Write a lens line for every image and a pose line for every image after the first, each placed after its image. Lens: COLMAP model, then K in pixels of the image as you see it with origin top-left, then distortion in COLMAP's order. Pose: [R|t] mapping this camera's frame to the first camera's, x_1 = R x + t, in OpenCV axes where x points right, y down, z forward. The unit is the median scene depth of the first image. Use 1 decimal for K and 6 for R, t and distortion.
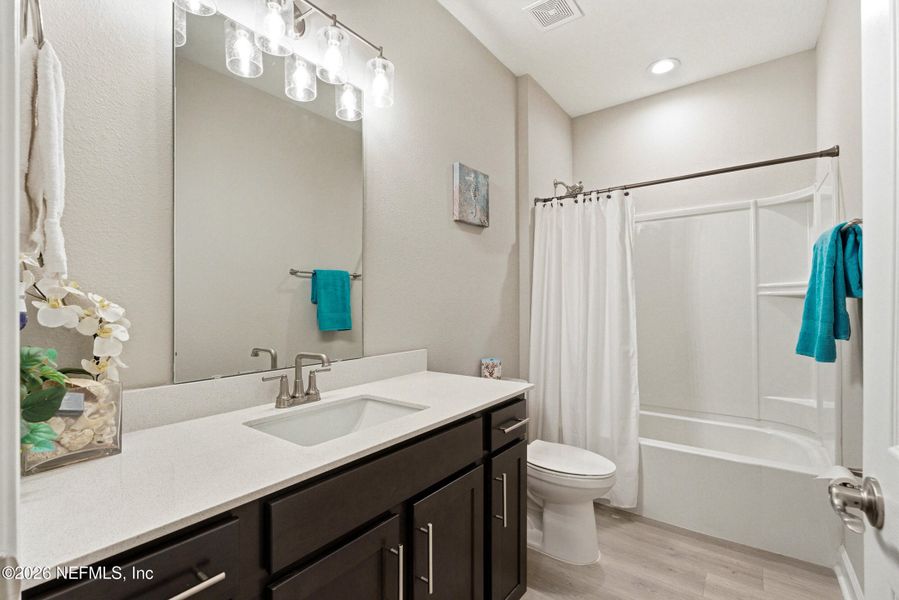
lens RADIAL K [[403.3, 0, 451.3], [0, 403.3, 297.8], [0, 0, 1]] dist [-0.012637, 0.011864]
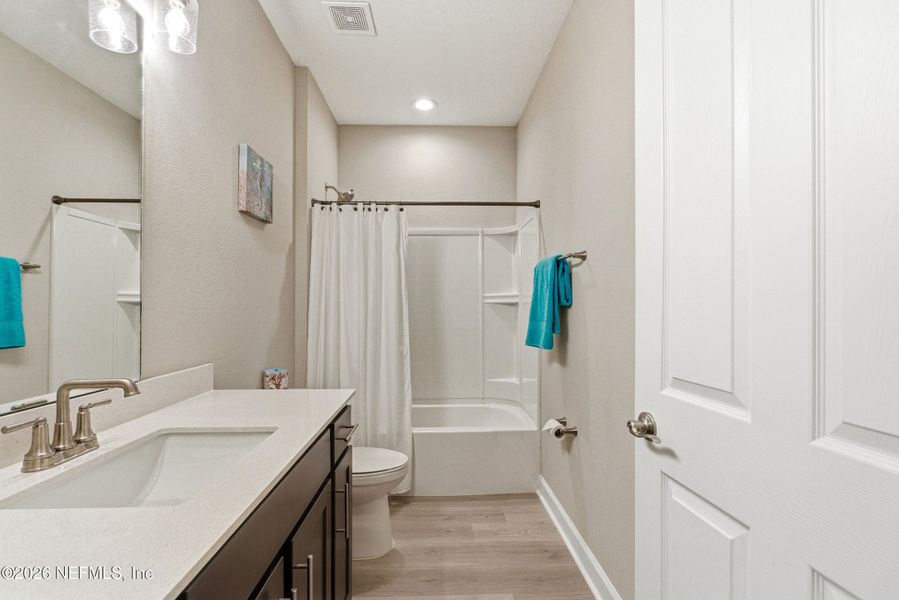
lens RADIAL K [[405.1, 0, 447.8], [0, 405.1, 302.8], [0, 0, 1]] dist [-0.009863, 0.001018]
pose [[0.783421, 0.012151, 0.621373, -0.168293], [-0.011616, 0.999920, -0.004909, 0.002169], [-0.621383, -0.003372, 0.783500, 0.051493]]
